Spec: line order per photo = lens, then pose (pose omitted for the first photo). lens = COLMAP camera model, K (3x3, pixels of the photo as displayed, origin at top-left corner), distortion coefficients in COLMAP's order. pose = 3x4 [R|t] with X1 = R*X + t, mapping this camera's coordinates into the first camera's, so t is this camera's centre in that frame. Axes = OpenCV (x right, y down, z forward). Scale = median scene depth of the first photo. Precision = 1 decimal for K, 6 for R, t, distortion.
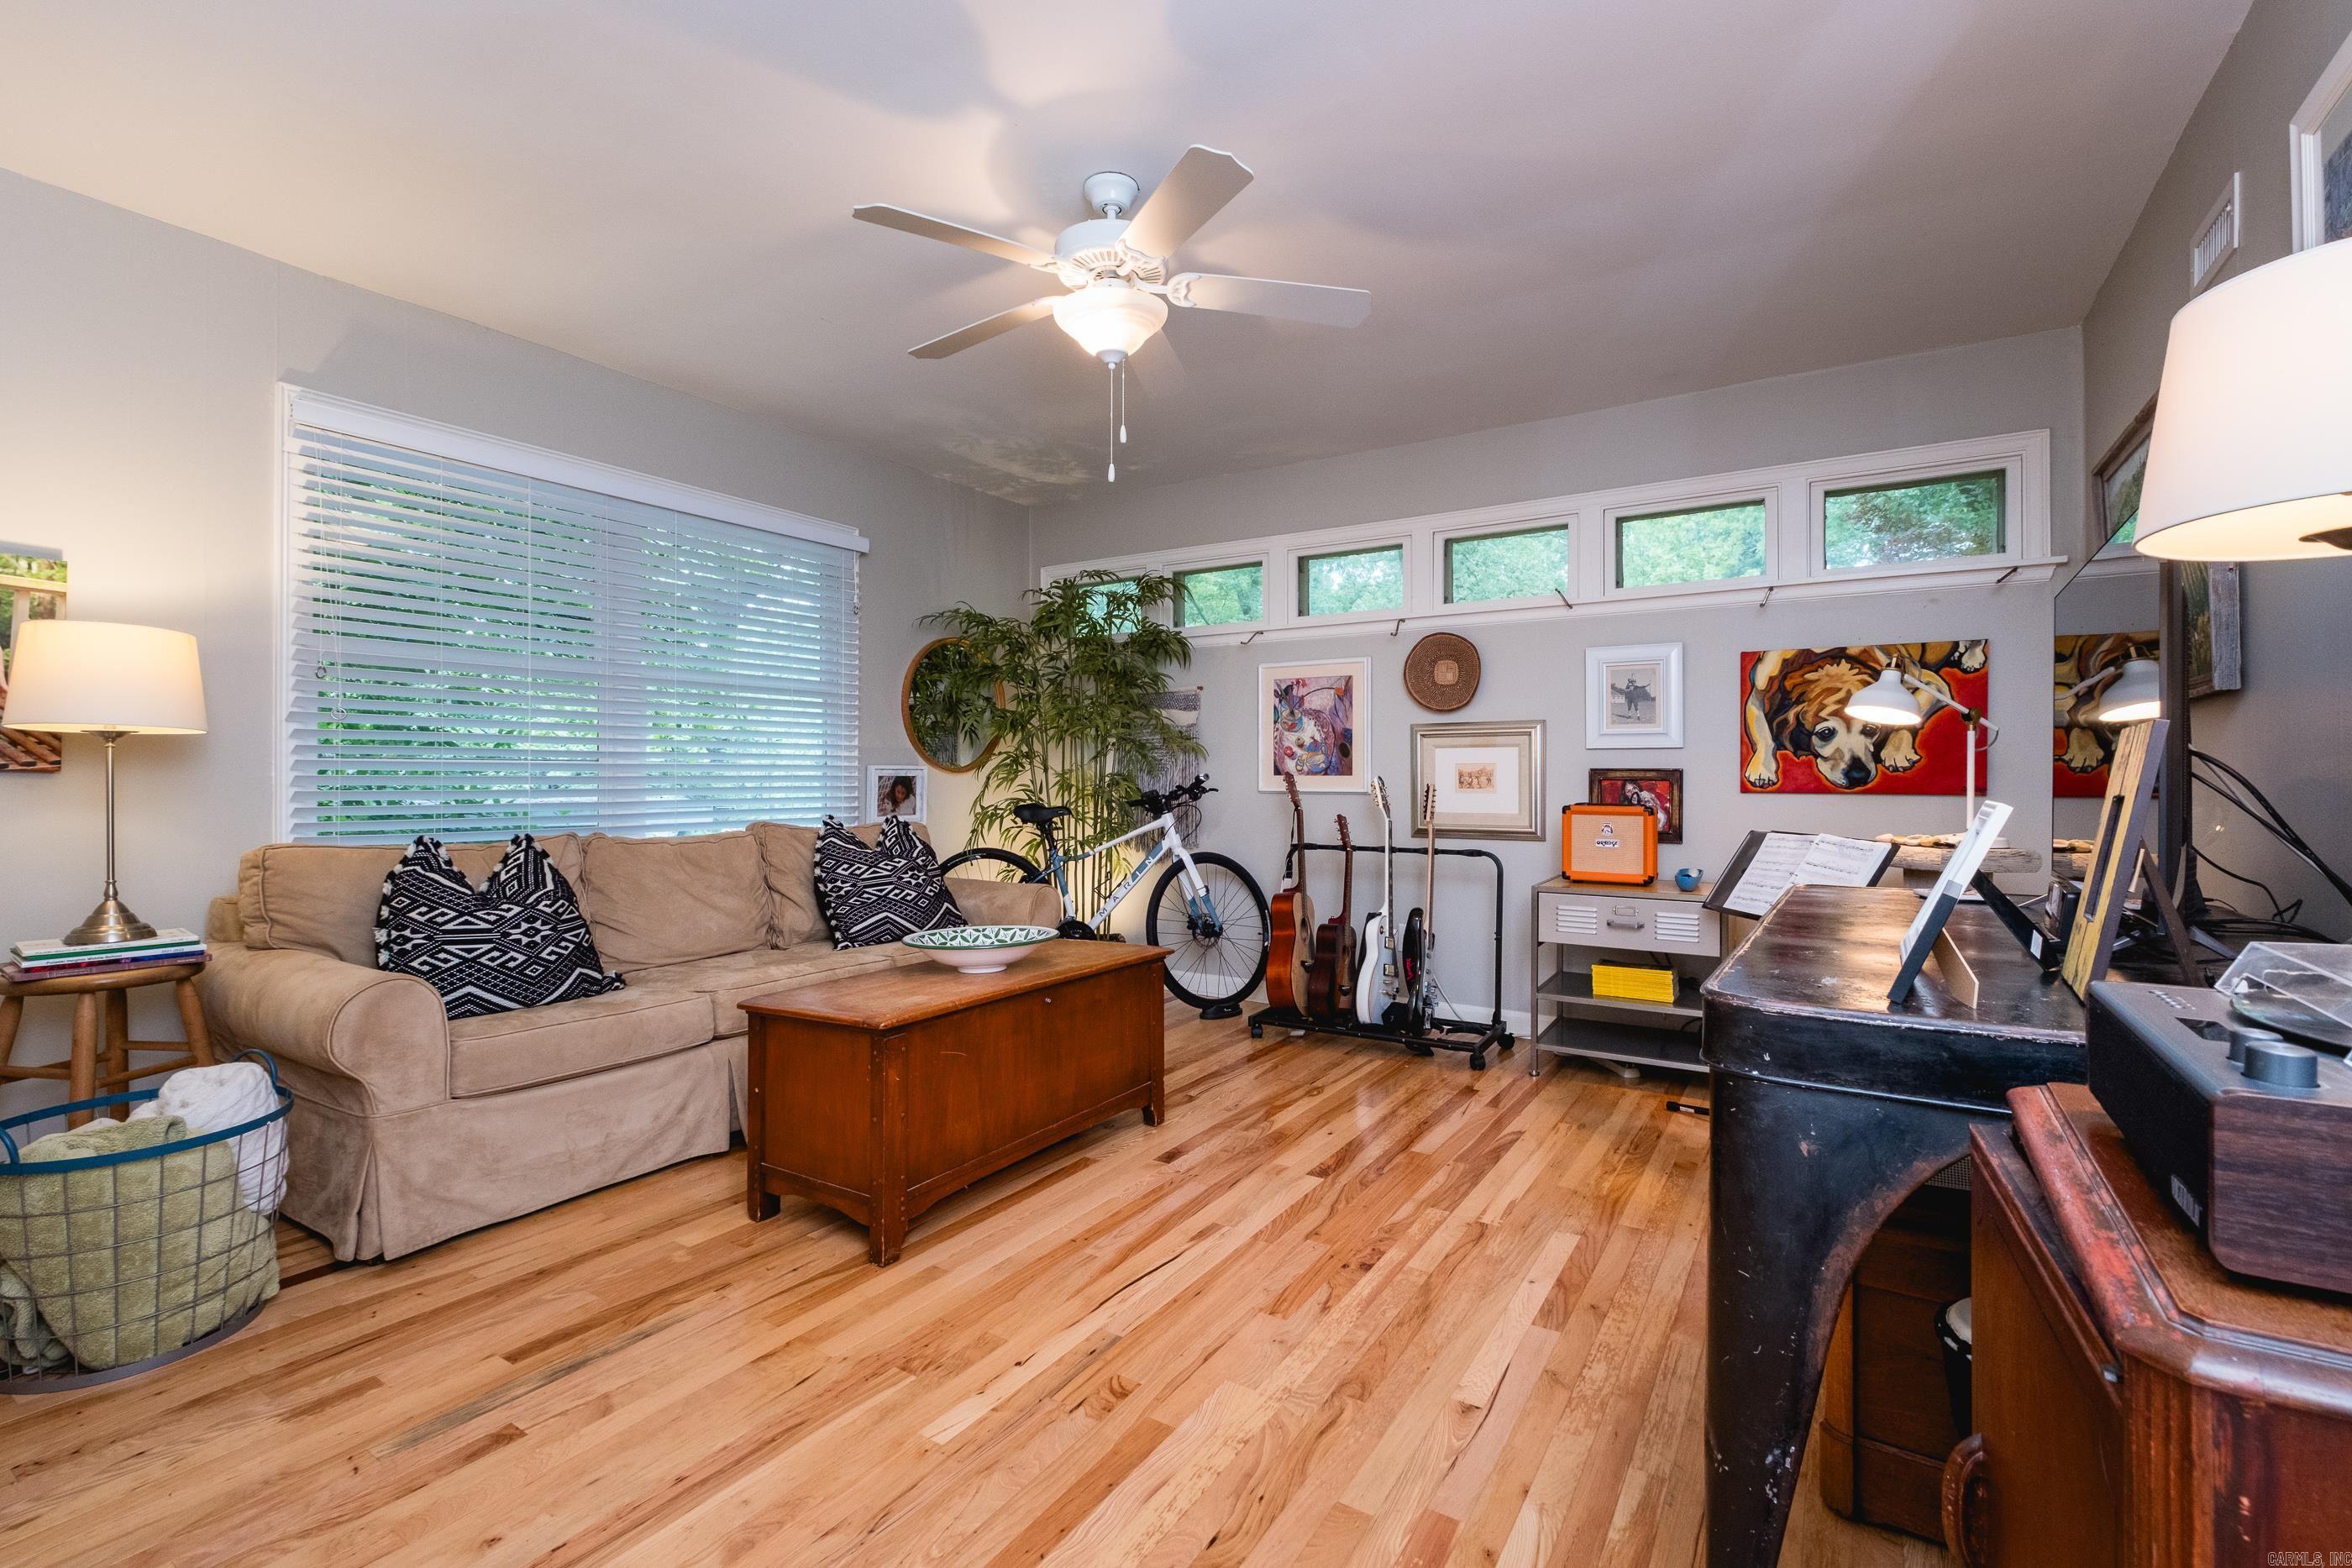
lens RADIAL K [[1026.7, 0, 1181.6], [0, 1026.7, 761.8], [0, 0, 1]] dist [0.008614, -0.005810]
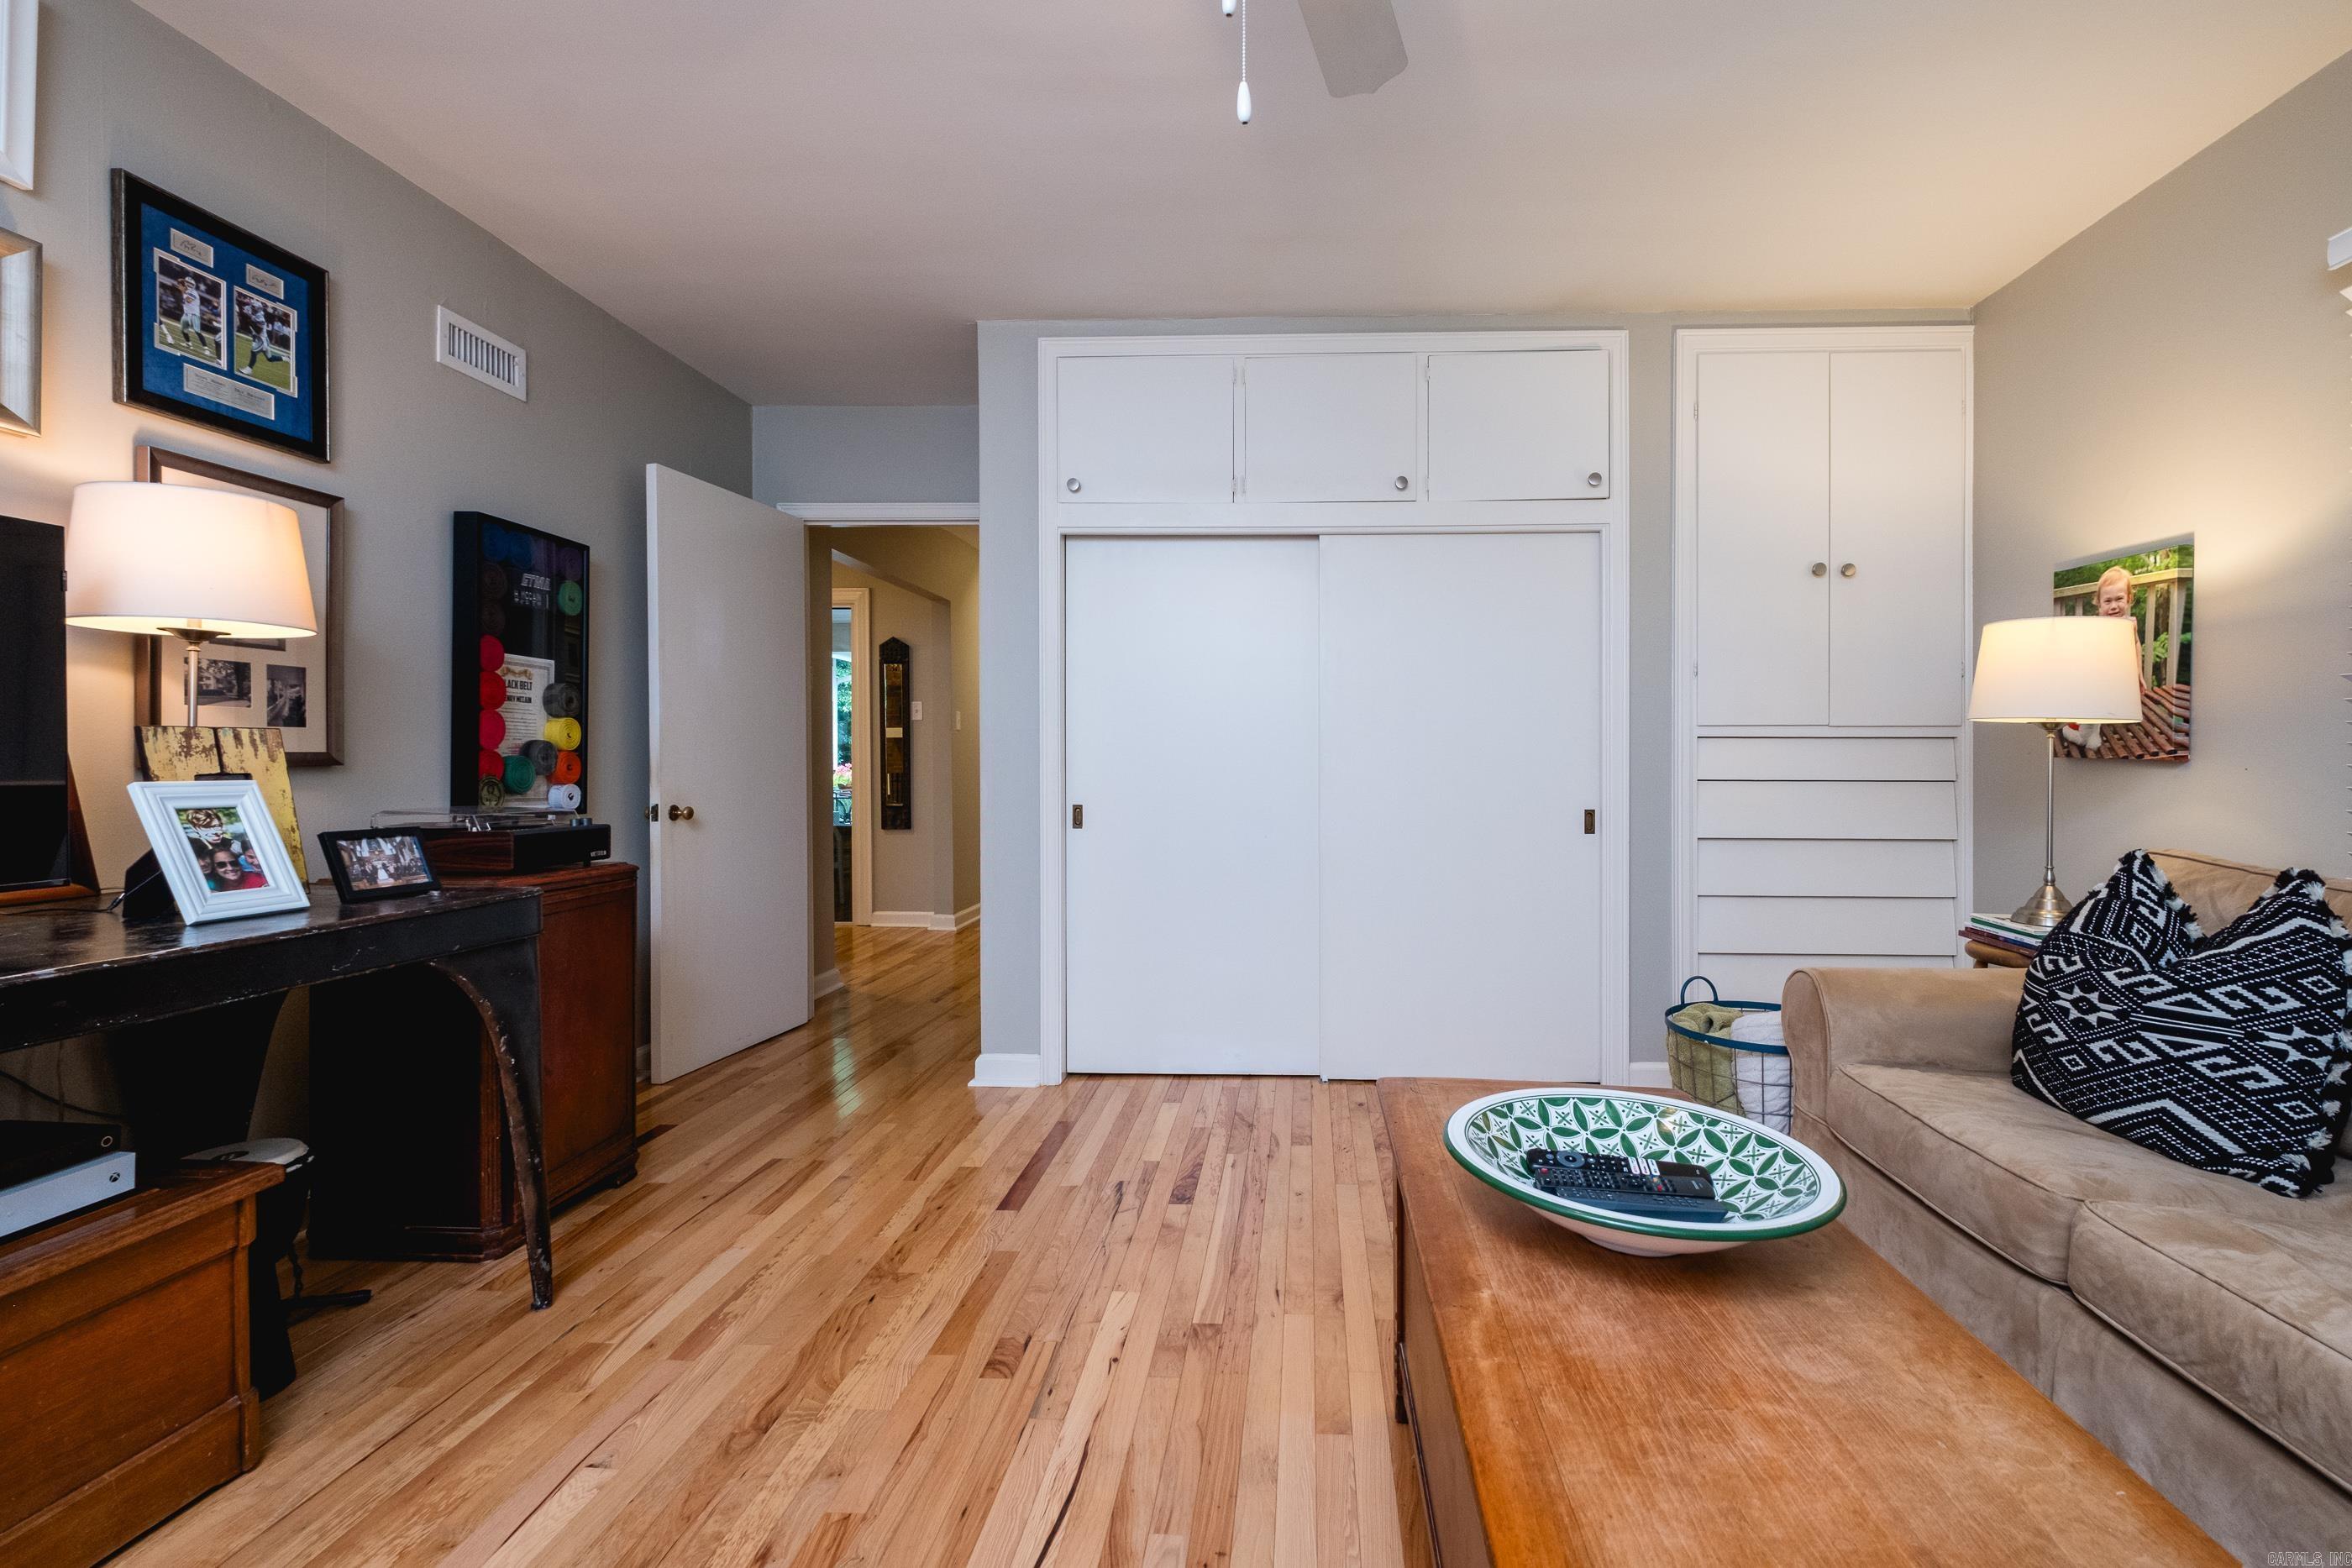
lens RADIAL K [[1044.9, 0, 1262.8], [0, 1044.9, 775.6], [0, 0, 1]] dist [-0.000729, -0.001084]
pose [[-0.865232, 0.003047, -0.501362, 0.171781], [0.004502, 0.999988, -0.001694, 0.022105], [0.501351, -0.003723, -0.865236, 1.522237]]
